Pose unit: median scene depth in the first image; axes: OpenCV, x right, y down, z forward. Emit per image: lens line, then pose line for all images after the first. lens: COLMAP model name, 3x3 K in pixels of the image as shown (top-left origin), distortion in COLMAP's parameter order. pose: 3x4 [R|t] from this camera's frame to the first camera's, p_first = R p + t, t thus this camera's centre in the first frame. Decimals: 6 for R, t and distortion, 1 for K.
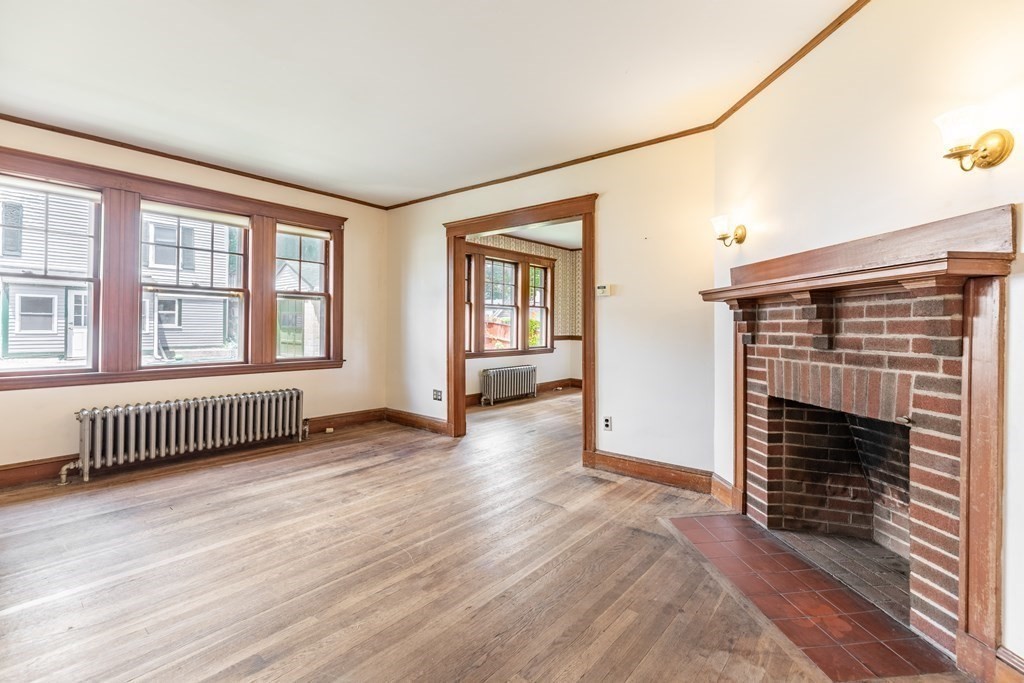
lens RADIAL K [[468.5, 0, 537.4], [0, 468.5, 326.8], [0, 0, 1]] dist [0.000498, 0.000037]
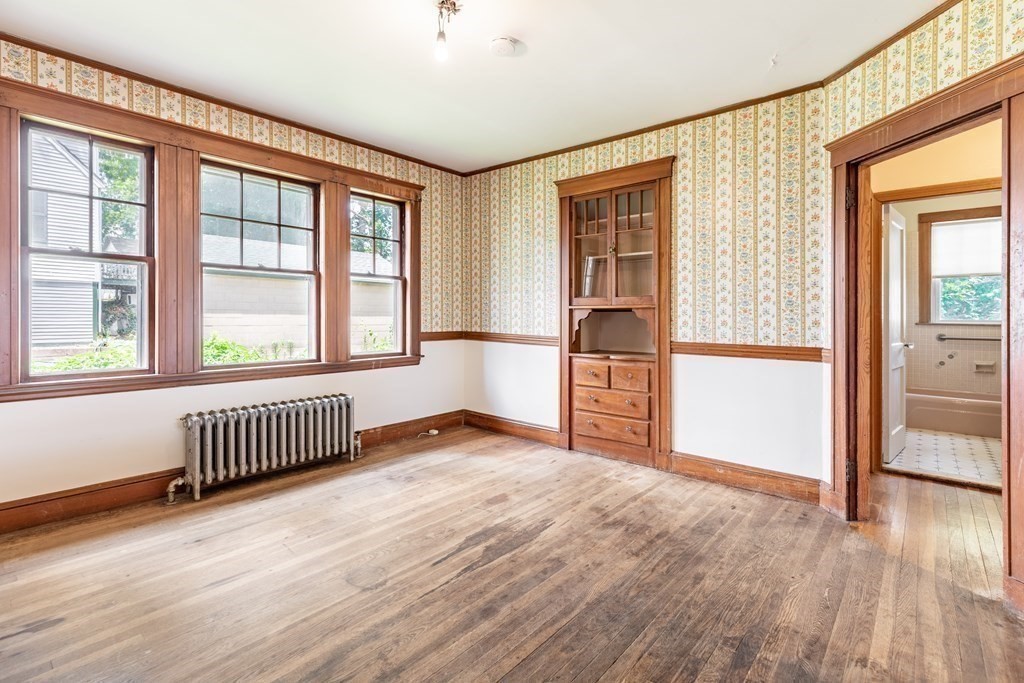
lens RADIAL K [[468.5, 0, 525.1], [0, 468.5, 323.6], [0, 0, 1]] dist [0.000498, 0.000037]
pose [[0.999099, -0.003727, -0.042279, 0.196268], [0.004294, 0.999902, 0.013310, 0.003140], [0.042225, -0.013480, 0.999017, 0.532704]]
